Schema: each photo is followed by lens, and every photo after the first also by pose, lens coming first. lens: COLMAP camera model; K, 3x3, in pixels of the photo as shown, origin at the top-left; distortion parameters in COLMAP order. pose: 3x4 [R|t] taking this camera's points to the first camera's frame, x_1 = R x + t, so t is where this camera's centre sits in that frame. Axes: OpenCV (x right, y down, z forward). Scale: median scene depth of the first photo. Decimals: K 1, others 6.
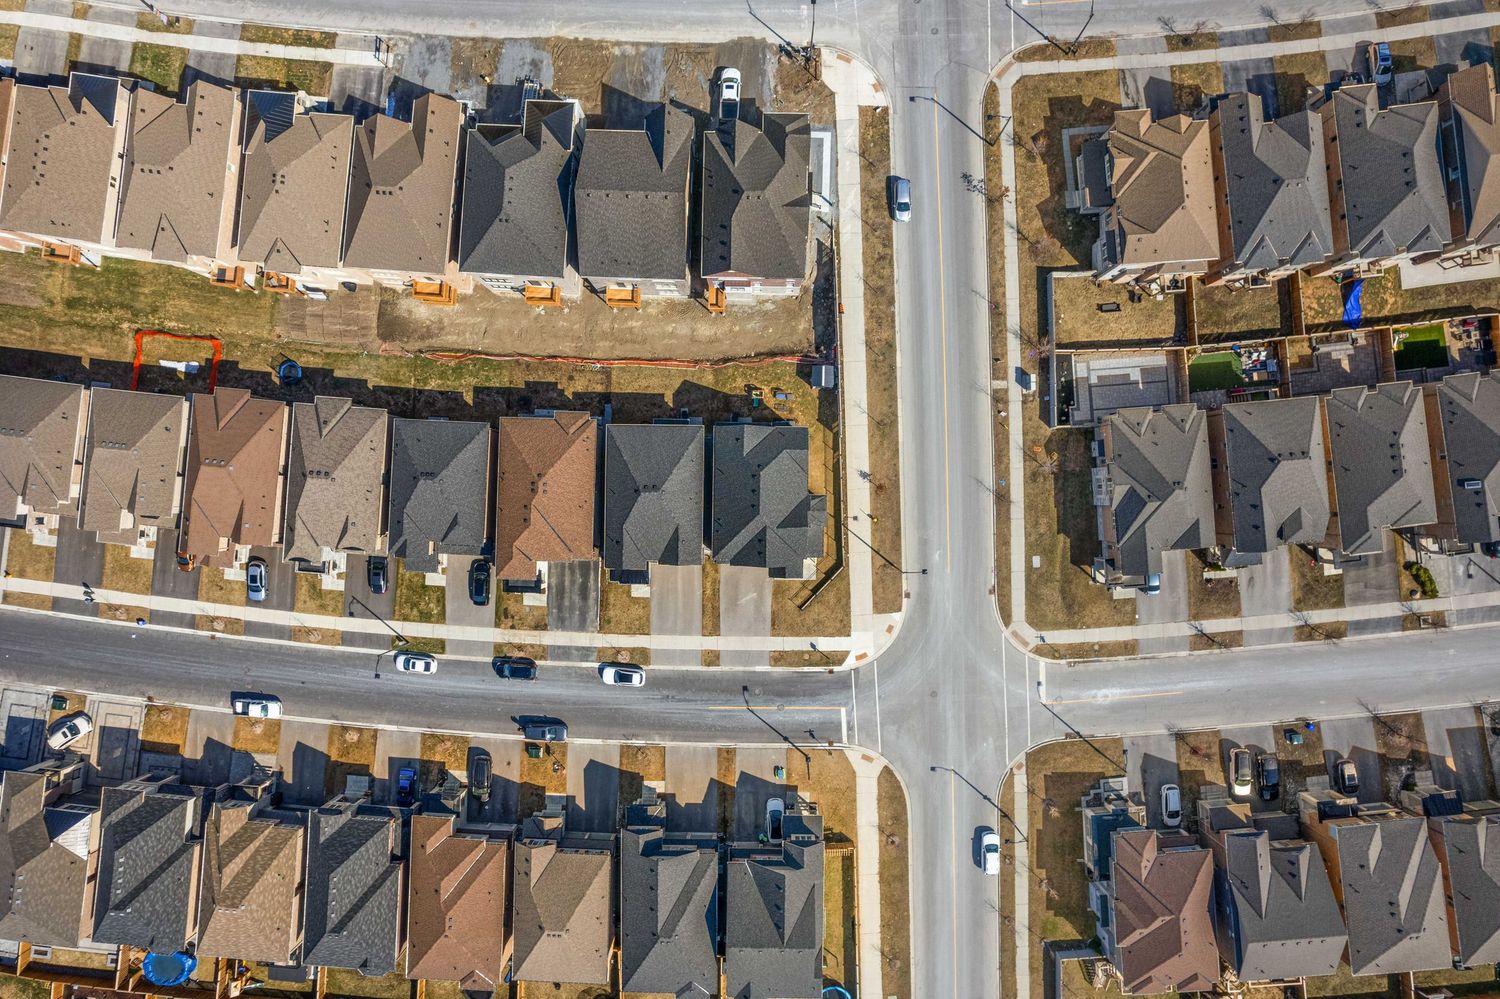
lens RADIAL K [[967.3, 0, 746.7], [0, 967.3, 500.5], [0, 0, 1]] dist [-0.067802, 0.052129]
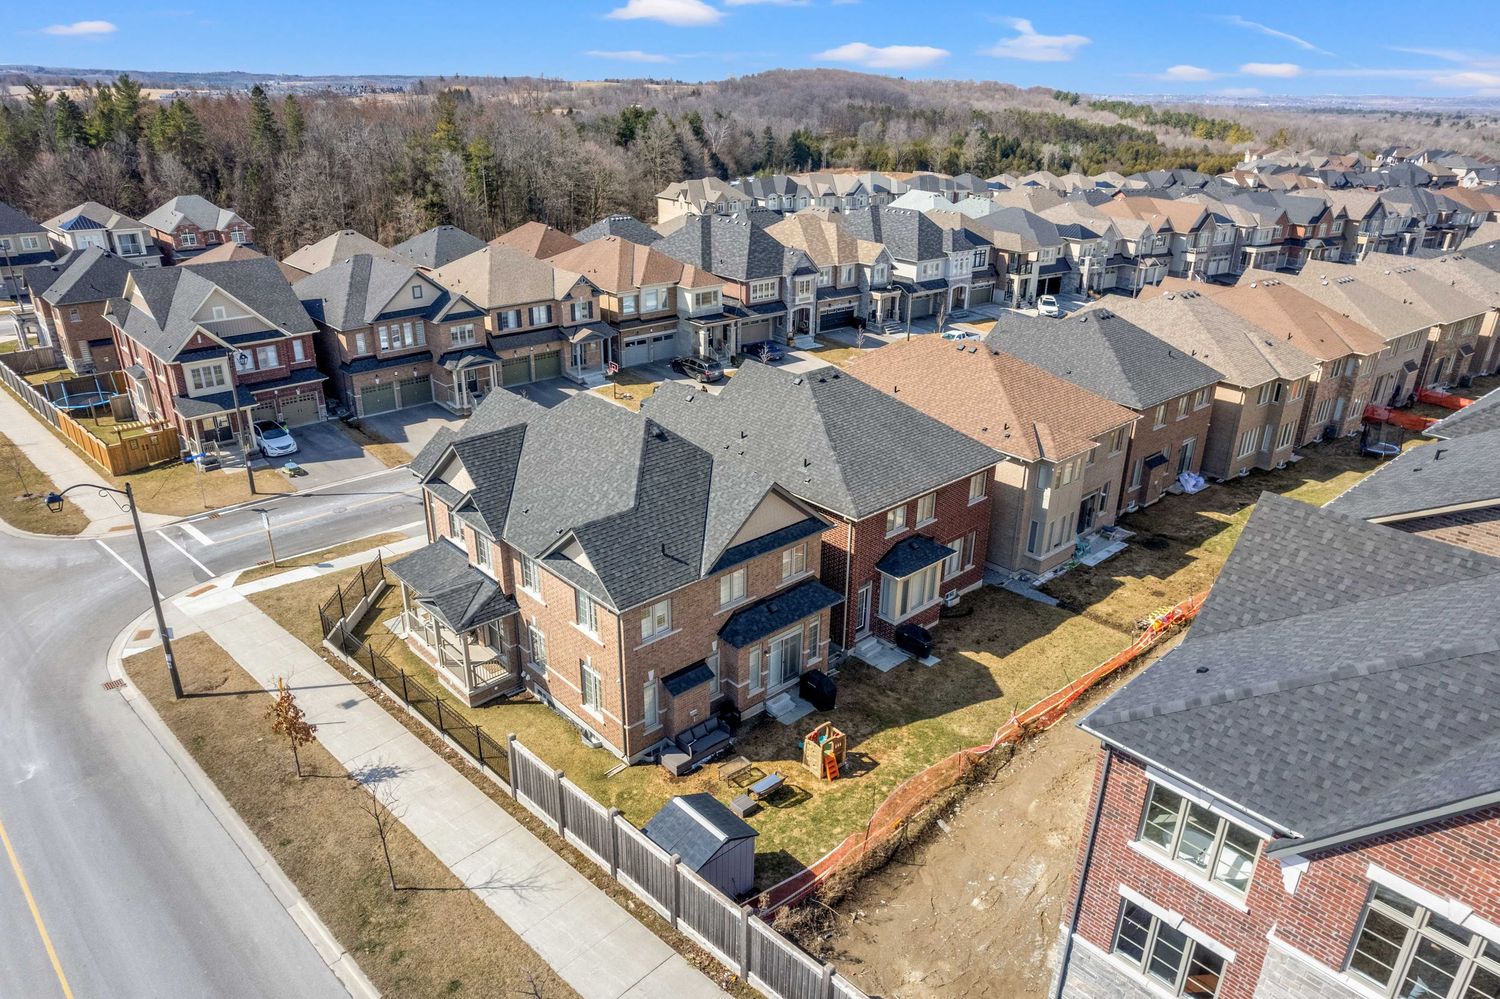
lens RADIAL K [[970.3, 0, 761.5], [0, 970.3, 505.5], [0, 0, 1]] dist [-0.080893, 0.064871]
pose [[-0.719229, 0.291260, -0.630775, 0.193279], [-0.694761, -0.306801, 0.650523, -0.266359], [-0.004051, 0.906113, 0.423016, 0.788117]]
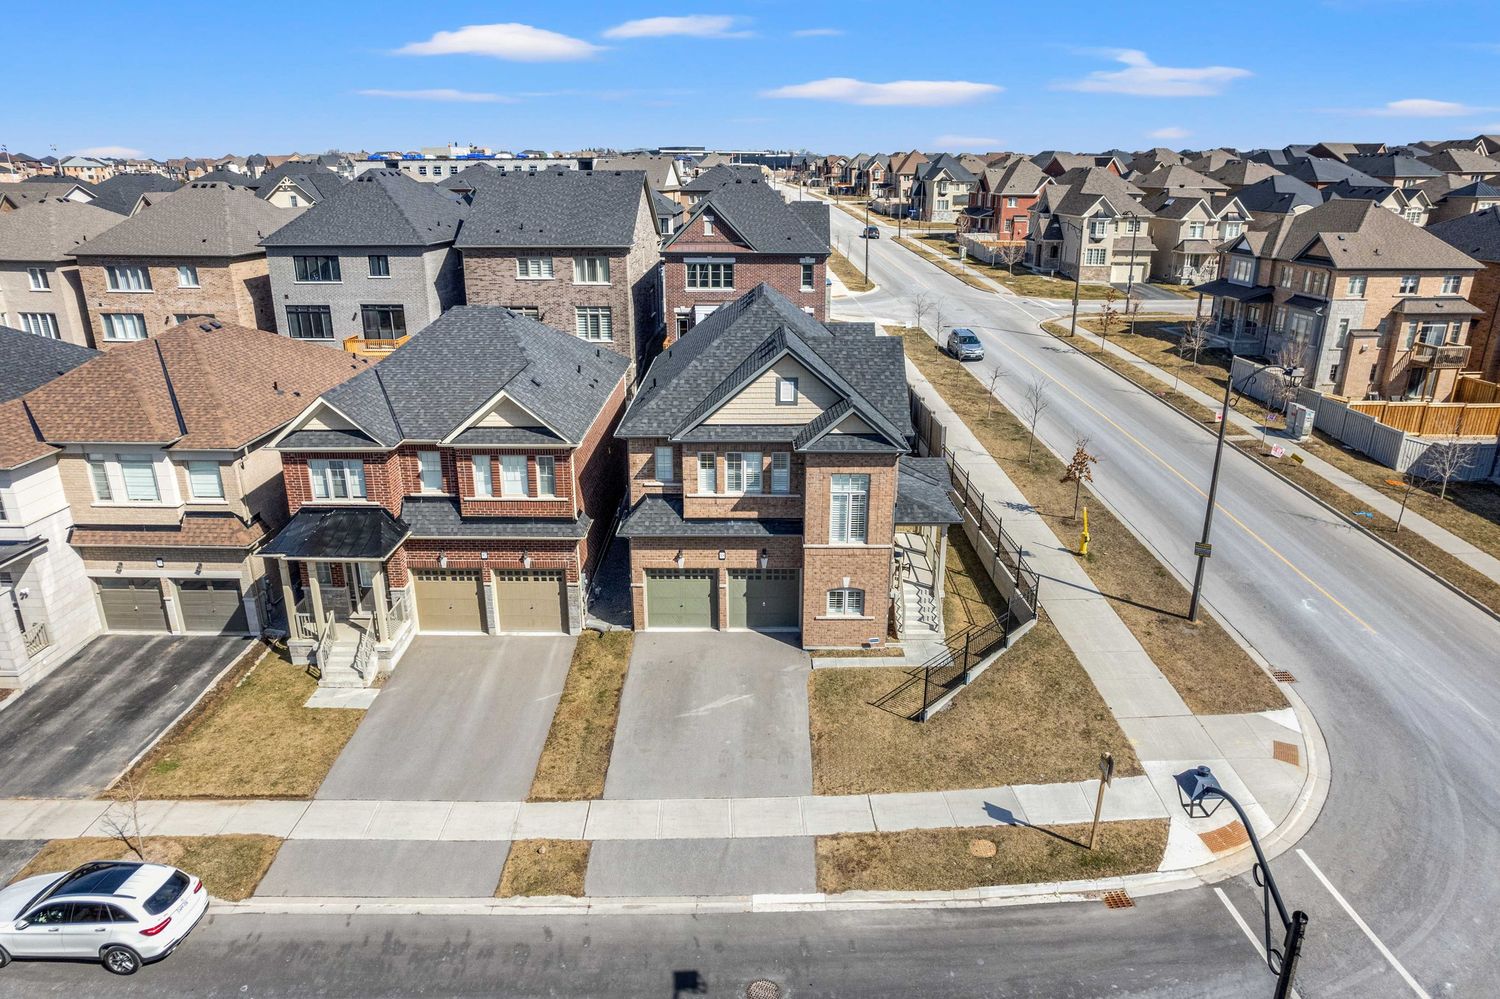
lens RADIAL K [[967.3, 0, 746.7], [0, 967.3, 500.5], [0, 0, 1]] dist [-0.067802, 0.052129]
pose [[0.999564, 0.024052, 0.017131, 0.002259], [0.008558, 0.319279, -0.947622, 0.343293], [-0.028262, 0.947355, 0.318934, 0.858169]]
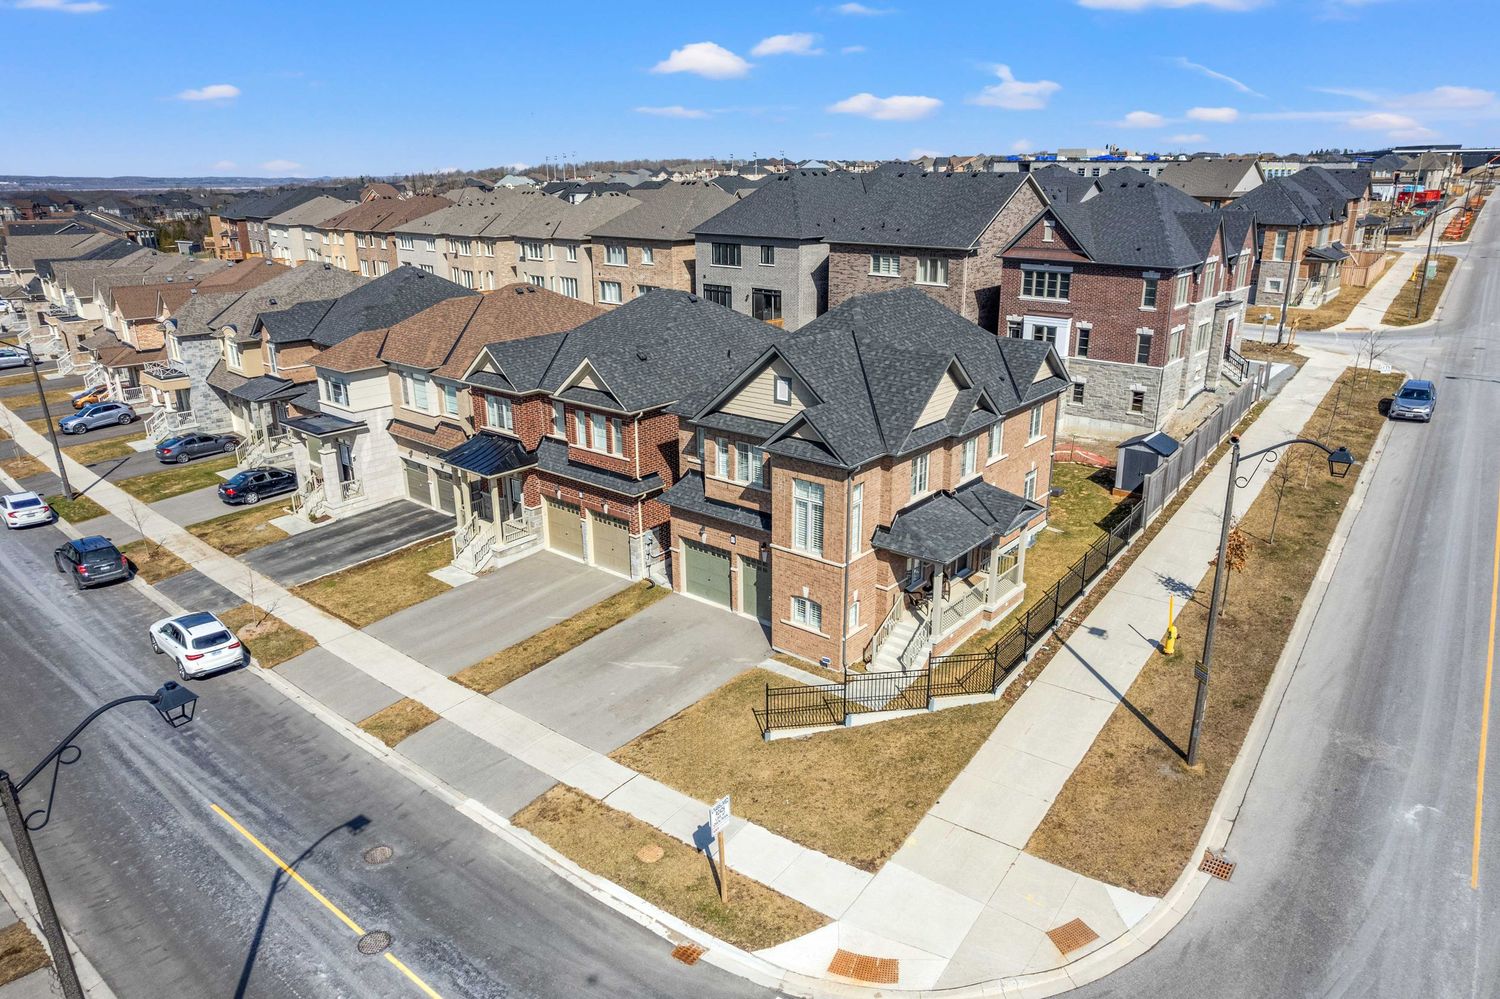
lens RADIAL K [[967.3, 0, 746.7], [0, 967.3, 500.5], [0, 0, 1]] dist [-0.067802, 0.052129]
pose [[0.774969, 0.223649, -0.591103, 0.188956], [-0.631746, 0.247681, -0.734542, 0.287772], [-0.017875, 0.942674, 0.333235, 0.853623]]
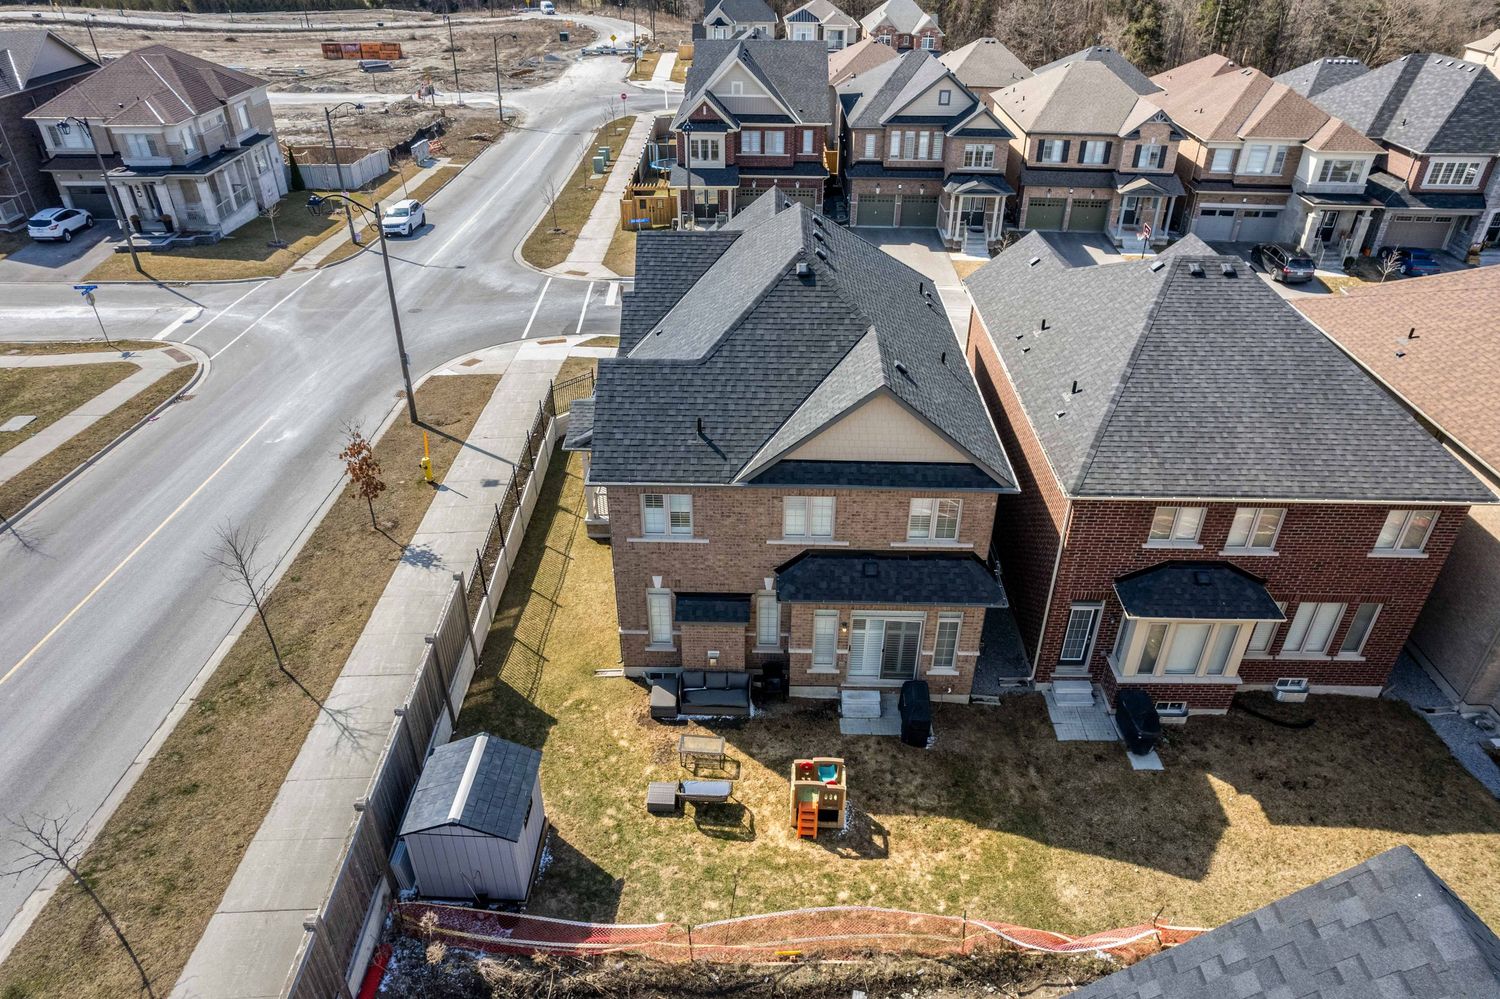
lens RADIAL K [[960.0, 0, 758.8], [0, 960.0, 499.4], [0, 0, 1]] dist [-0.087358, 0.080019]
pose [[-0.999809, 0.015262, 0.012180, 0.020594], [0.001973, -0.541632, 0.840613, -0.240920], [0.019426, 0.840477, 0.541499, 0.825884]]
